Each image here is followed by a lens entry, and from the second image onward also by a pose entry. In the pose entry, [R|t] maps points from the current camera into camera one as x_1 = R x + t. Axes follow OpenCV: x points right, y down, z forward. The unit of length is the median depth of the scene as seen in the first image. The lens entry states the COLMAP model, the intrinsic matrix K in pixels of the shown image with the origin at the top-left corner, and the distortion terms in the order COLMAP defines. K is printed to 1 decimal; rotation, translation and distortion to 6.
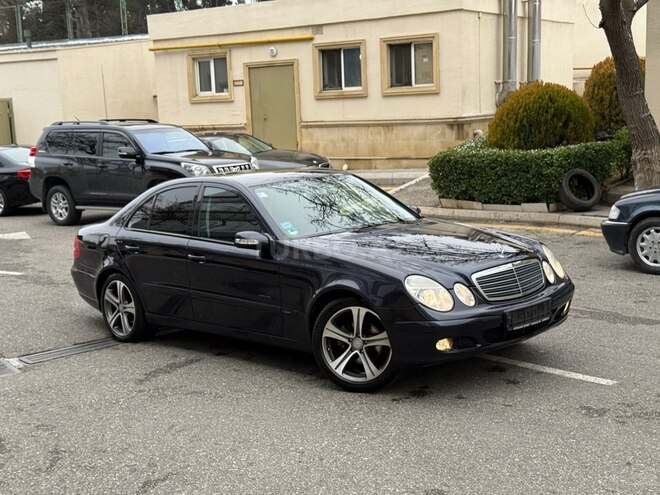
lens RADIAL K [[929.5, 0, 330.0], [0, 929.5, 247.5], [0, 0, 1]] dist [0.073127, 0.111455]
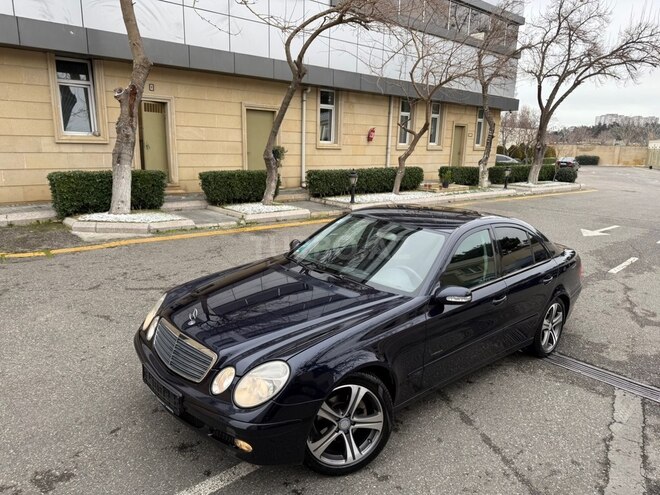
lens RADIAL K [[466.5, 0, 330.0], [0, 466.5, 247.5], [0, 0, 1]] dist [0.055859, -0.073926]
pose [[-0.017527, 0.256187, -0.966468, 0.269623], [-0.176515, 0.950641, 0.255192, -0.089971], [0.984142, 0.175069, 0.028559, 0.483939]]
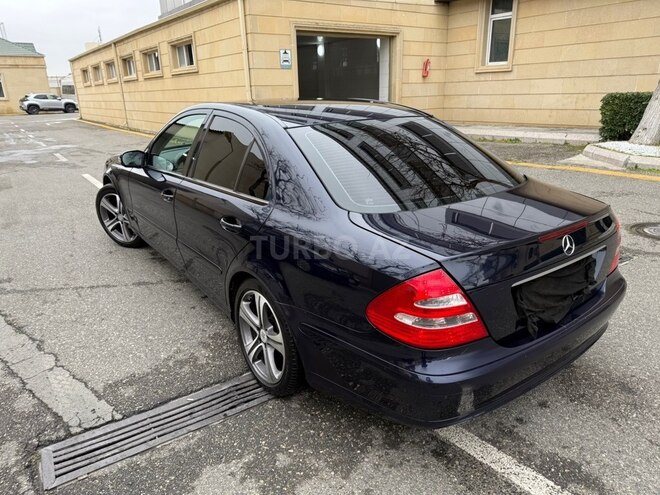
lens RADIAL K [[470.9, 0, 331.6], [0, 470.9, 247.3], [0, 0, 1]] dist [0.025504, -0.037417]
pose [[-0.990013, 0.018967, 0.139693, -0.091881], [0.080327, 0.890209, 0.448414, -0.084365], [-0.115851, 0.455157, -0.882842, 0.792903]]
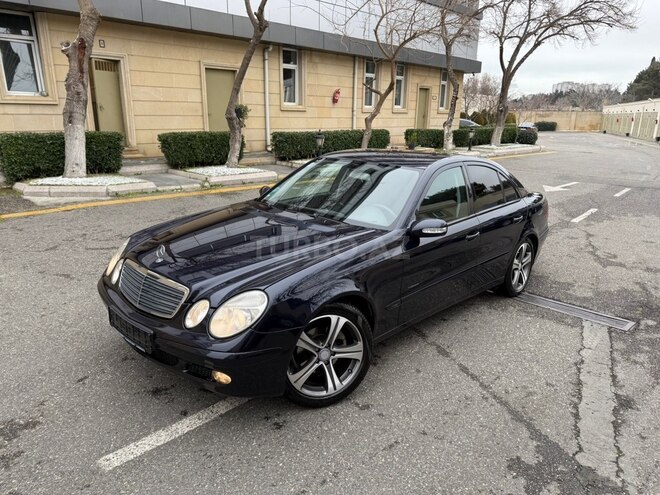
lens RADIAL K [[466.9, 0, 332.5], [0, 466.9, 246.4], [0, 0, 1]] dist [0.047110, -0.064279]
pose [[0.063596, 0.309386, -0.948808, 0.267526], [-0.167992, 0.940484, 0.295412, -0.070143], [0.983735, 0.140604, 0.111786, 0.483850]]
